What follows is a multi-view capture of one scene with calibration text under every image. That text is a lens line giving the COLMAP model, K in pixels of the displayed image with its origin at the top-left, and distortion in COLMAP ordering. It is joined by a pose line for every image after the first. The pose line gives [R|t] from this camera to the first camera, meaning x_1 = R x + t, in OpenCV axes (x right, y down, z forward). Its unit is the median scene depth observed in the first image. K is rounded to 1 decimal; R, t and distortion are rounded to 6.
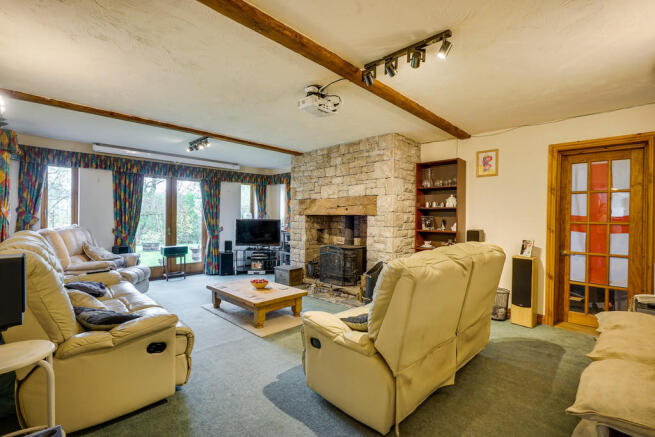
lens RADIAL K [[296.3, 0, 327.9], [0, 296.3, 217.3], [0, 0, 1]] dist [-0.001392, 0.000761]
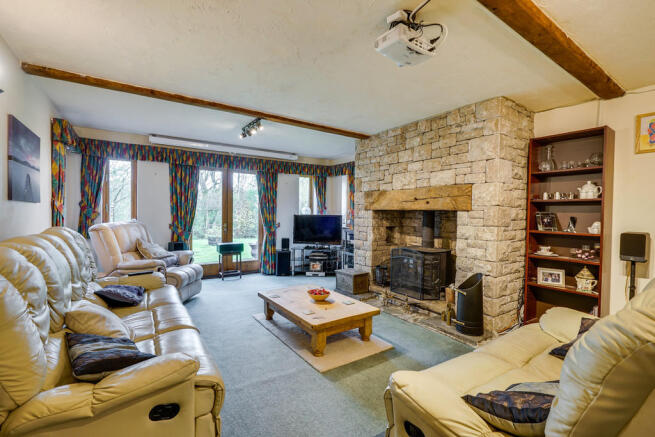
lens RADIAL K [[296.3, 0, 327.9], [0, 296.3, 217.3], [0, 0, 1]] dist [-0.001392, 0.000761]
pose [[0.980797, 0.006766, -0.194916, -0.043283], [-0.003735, 0.999866, 0.015911, -0.000007], [0.194997, -0.014877, 0.980691, 0.185371]]
